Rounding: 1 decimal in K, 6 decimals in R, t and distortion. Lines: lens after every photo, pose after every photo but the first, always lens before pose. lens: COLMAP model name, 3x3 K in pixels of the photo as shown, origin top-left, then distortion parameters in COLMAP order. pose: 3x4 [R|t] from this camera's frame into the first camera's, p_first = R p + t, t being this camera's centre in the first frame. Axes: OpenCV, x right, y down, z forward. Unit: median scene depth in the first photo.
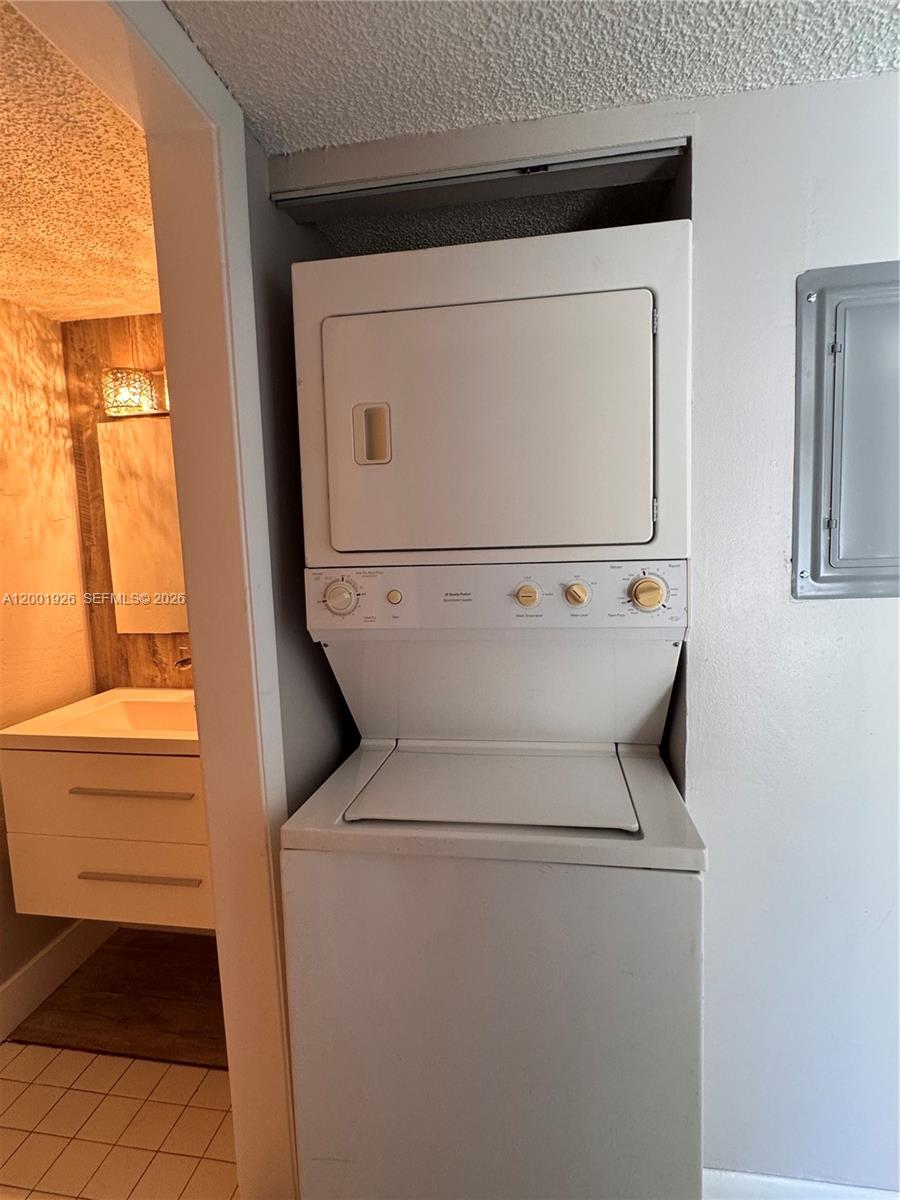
lens RADIAL K [[589.6, 0, 450.2], [0, 589.6, 599.0], [0, 0, 1]] dist [-0.003291, 0.001427]
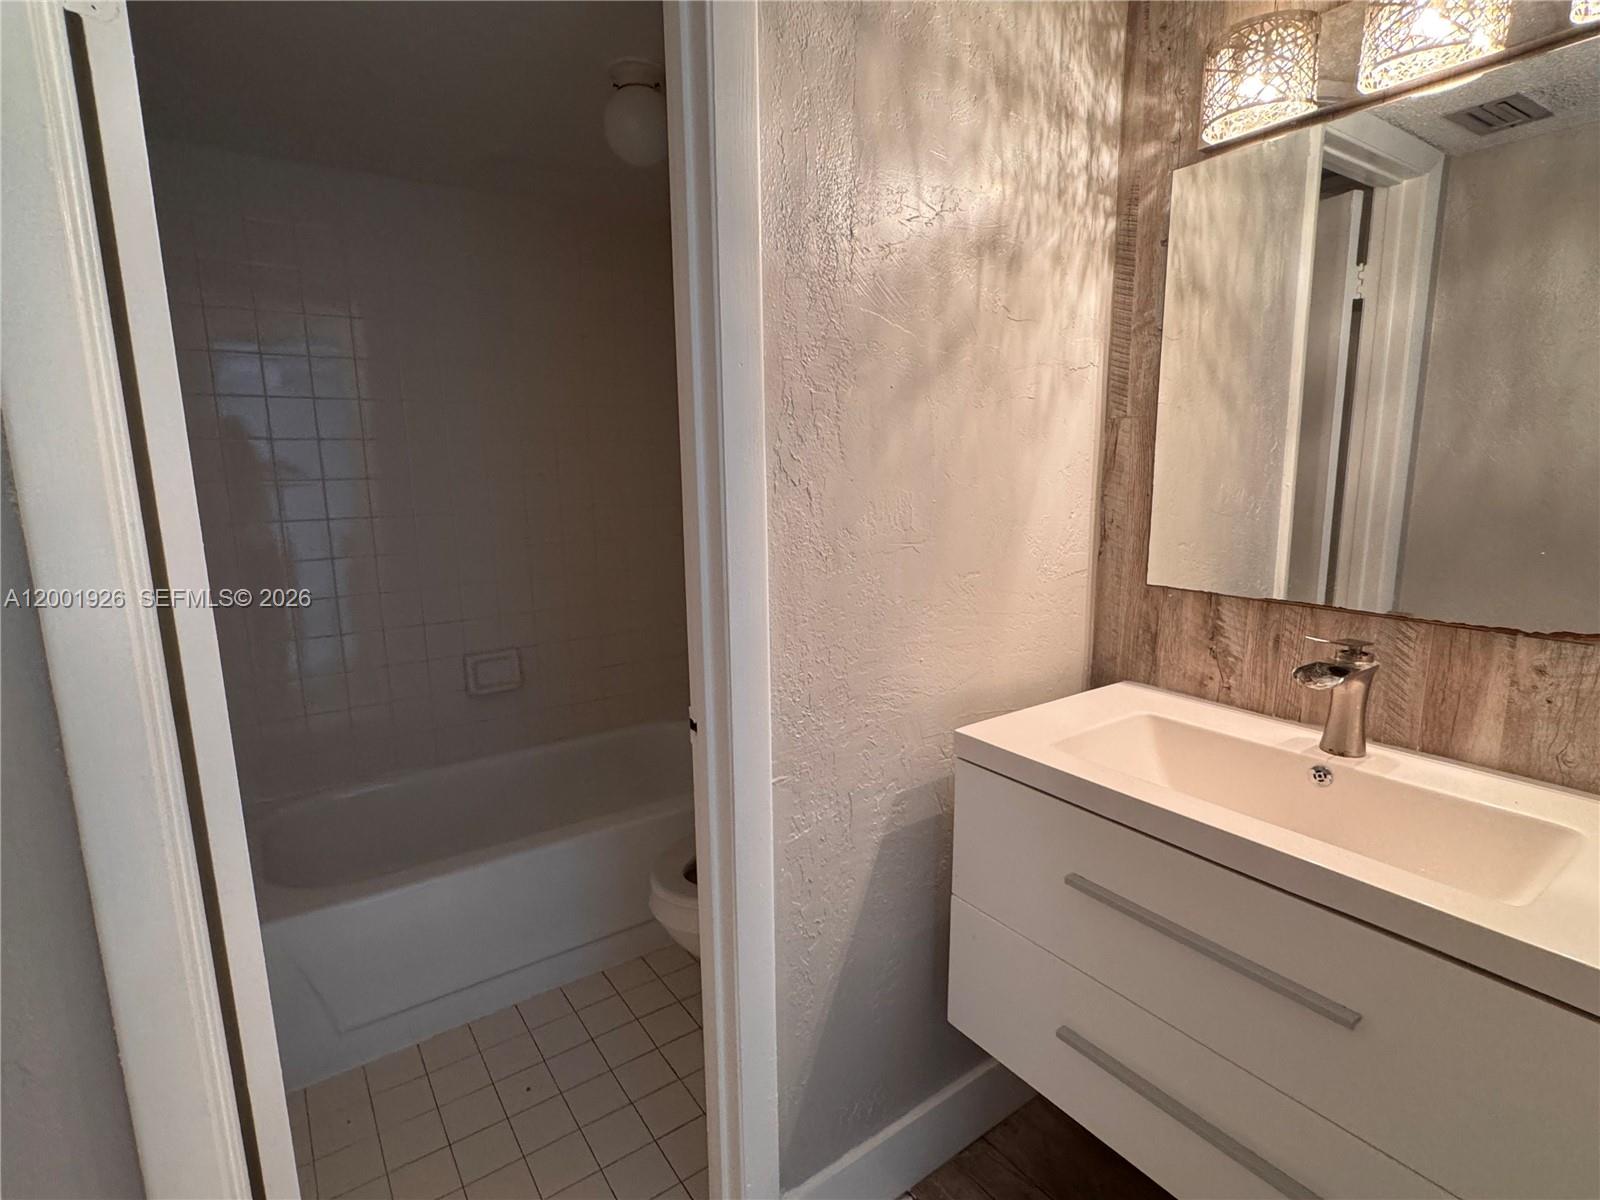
lens RADIAL K [[786.2, 0, 798.7], [0, 786.2, 599.9], [0, 0, 1]] dist [-0.003291, 0.001427]
pose [[0.695496, 0.146287, -0.703481, -0.290688], [-0.090310, 0.989089, 0.116394, 0.018880], [0.712832, -0.017420, 0.701119, 0.283654]]
